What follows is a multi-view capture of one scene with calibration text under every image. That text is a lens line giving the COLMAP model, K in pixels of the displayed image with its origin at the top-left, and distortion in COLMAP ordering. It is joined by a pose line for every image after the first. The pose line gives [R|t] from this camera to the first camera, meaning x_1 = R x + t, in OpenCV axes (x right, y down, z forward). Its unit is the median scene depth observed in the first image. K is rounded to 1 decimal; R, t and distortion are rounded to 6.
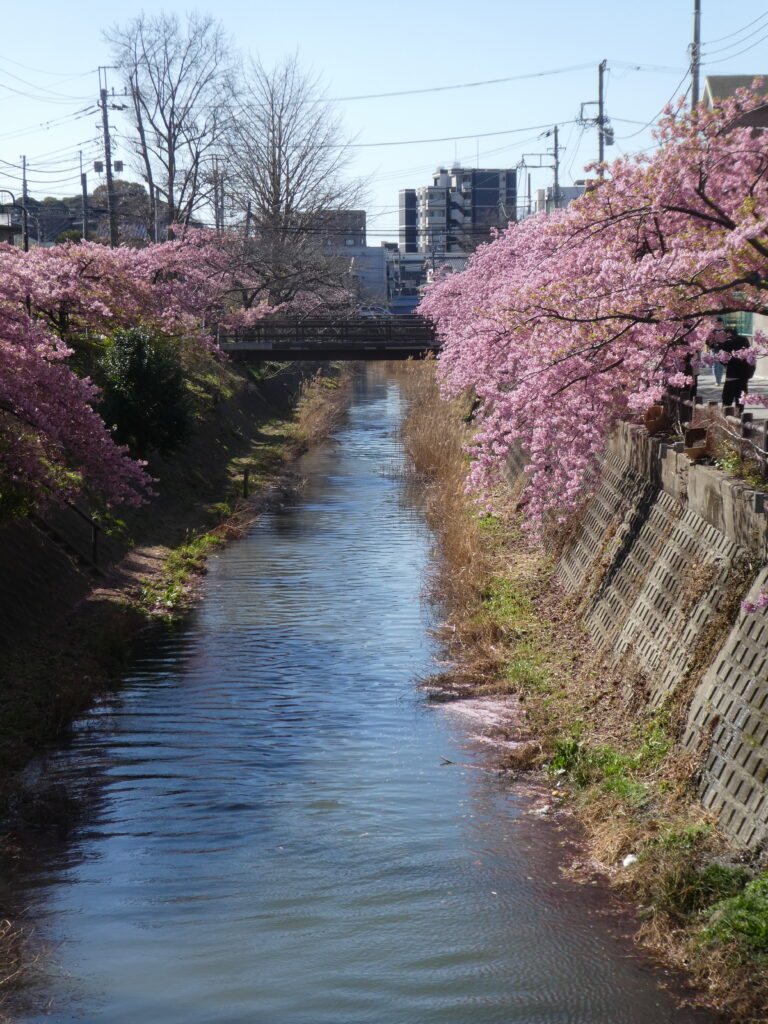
lens RADIAL K [[1938.6, 0, 381.5], [0, 1938.6, 548.3], [0, 0, 1]] dist [0.121101, 0.000000]
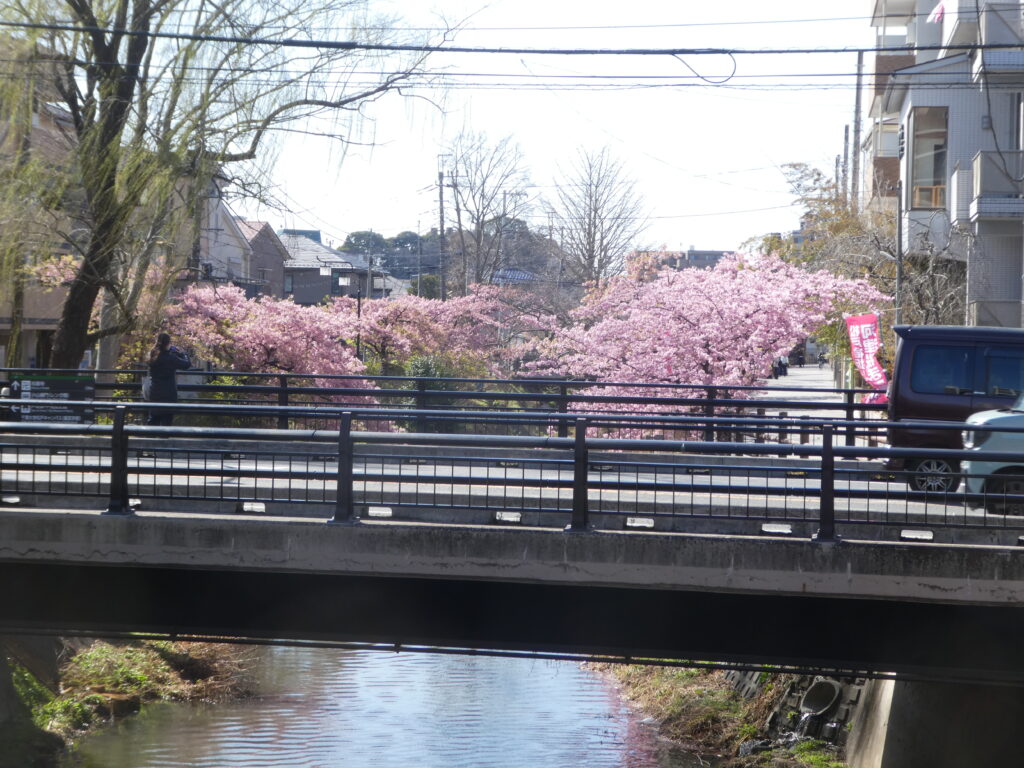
lens RADIAL K [[2074.3, 0, 511.6], [0, 2074.3, 384.6], [0, 0, 1]] dist [-0.092901, 0.000000]
pose [[0.991465, 0.025265, -0.127899, 0.148059], [-0.038409, 0.994107, -0.101369, 0.068785], [0.124584, 0.105416, 0.986593, -0.573720]]
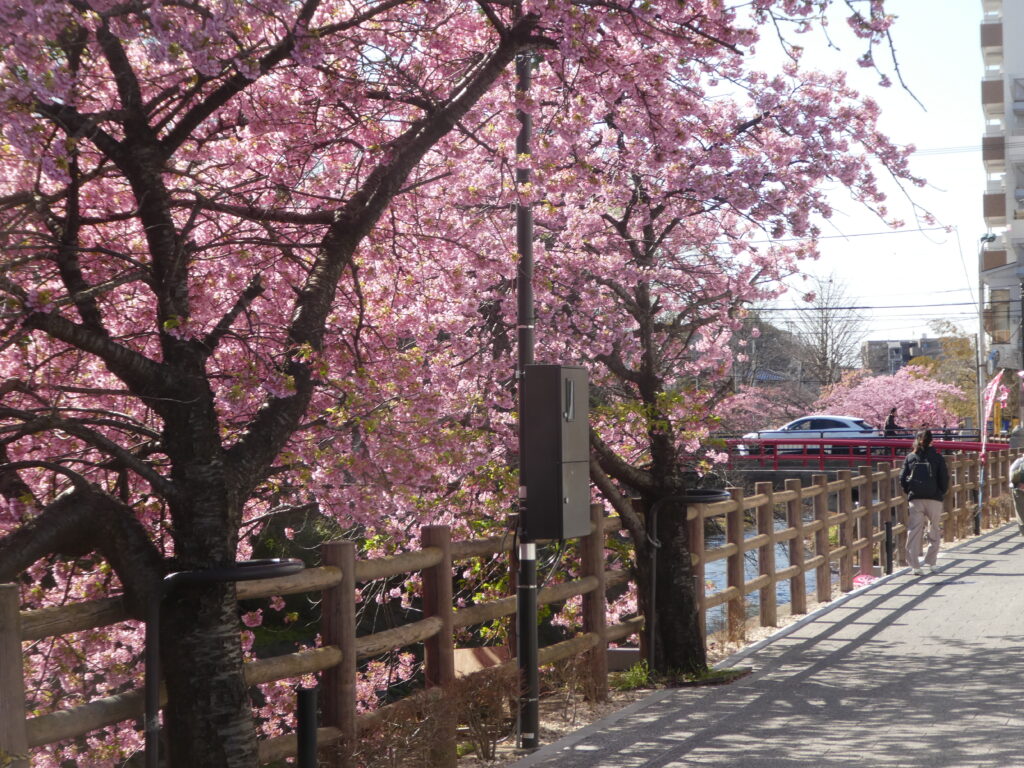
lens RADIAL K [[2193.9, 0, 511.9], [0, 2193.9, 383.5], [0, 0, 1]] dist [-0.002135, 0.000000]
pose [[0.972843, -0.013347, -0.231079, 0.247818], [-0.020648, 0.989351, -0.144075, 0.216379], [0.230541, 0.144934, 0.962208, -1.643344]]
